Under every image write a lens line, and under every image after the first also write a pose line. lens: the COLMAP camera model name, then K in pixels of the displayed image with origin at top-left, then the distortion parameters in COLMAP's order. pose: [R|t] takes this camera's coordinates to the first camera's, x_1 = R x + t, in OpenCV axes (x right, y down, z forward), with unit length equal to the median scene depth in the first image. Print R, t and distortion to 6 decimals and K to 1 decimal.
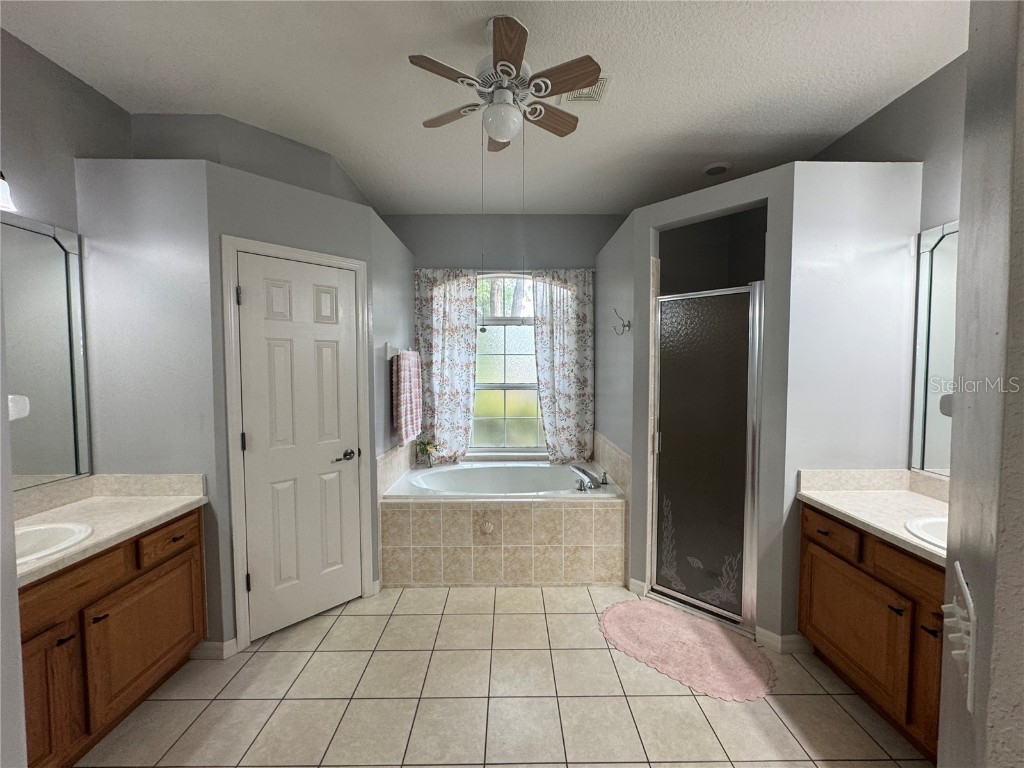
lens RADIAL K [[409.4, 0, 512.0], [0, 409.4, 384.0], [0, 0, 1]] dist [-0.002052, 0.000574]
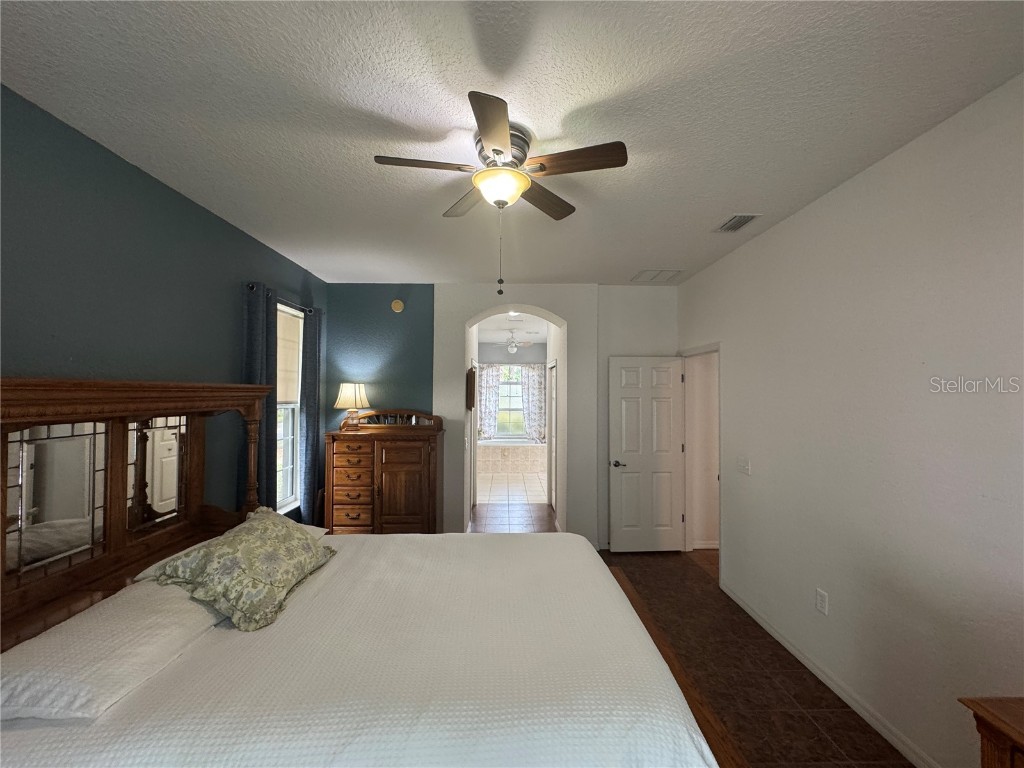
lens RADIAL K [[409.4, 0, 512.0], [0, 409.4, 384.0], [0, 0, 1]] dist [-0.002052, 0.000574]
pose [[0.999935, 0.006391, 0.009452, -0.030481], [-0.005729, 0.997632, -0.068536, 0.023333], [-0.009867, 0.068478, 0.997604, -1.563362]]
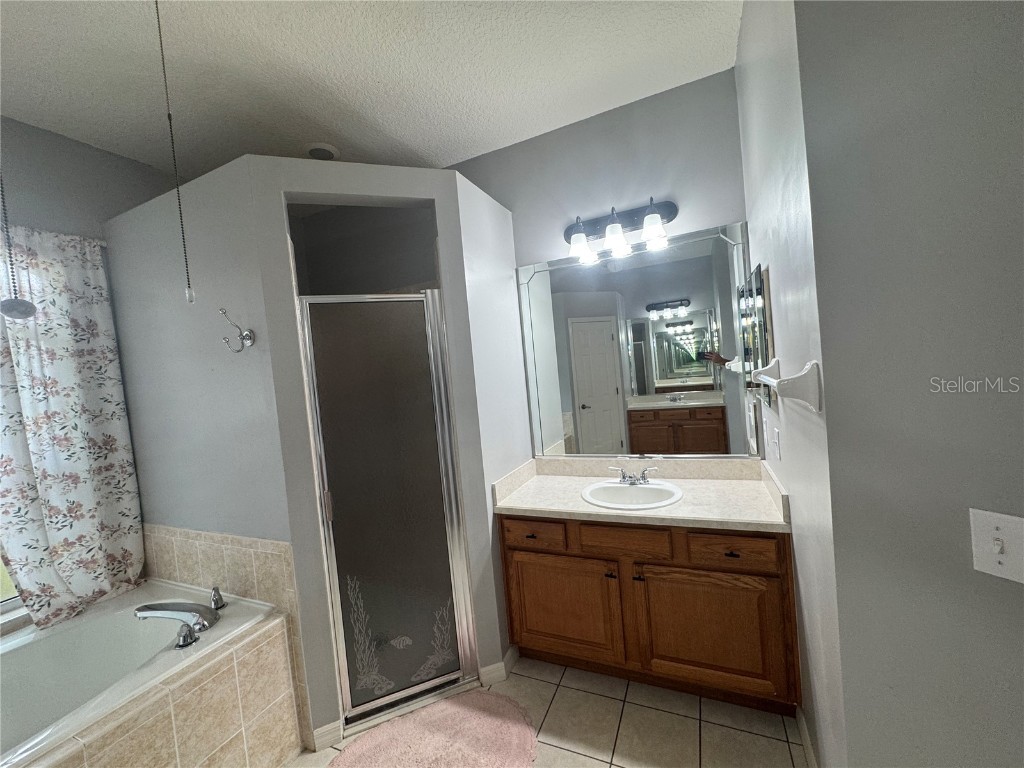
lens RADIAL K [[409.4, 0, 512.0], [0, 409.4, 384.0], [0, 0, 1]] dist [-0.002052, 0.000574]
pose [[0.419306, -0.067537, 0.905329, -0.086386], [0.132287, 0.991130, 0.012669, -0.019693], [-0.898155, 0.114452, 0.424521, 0.279347]]
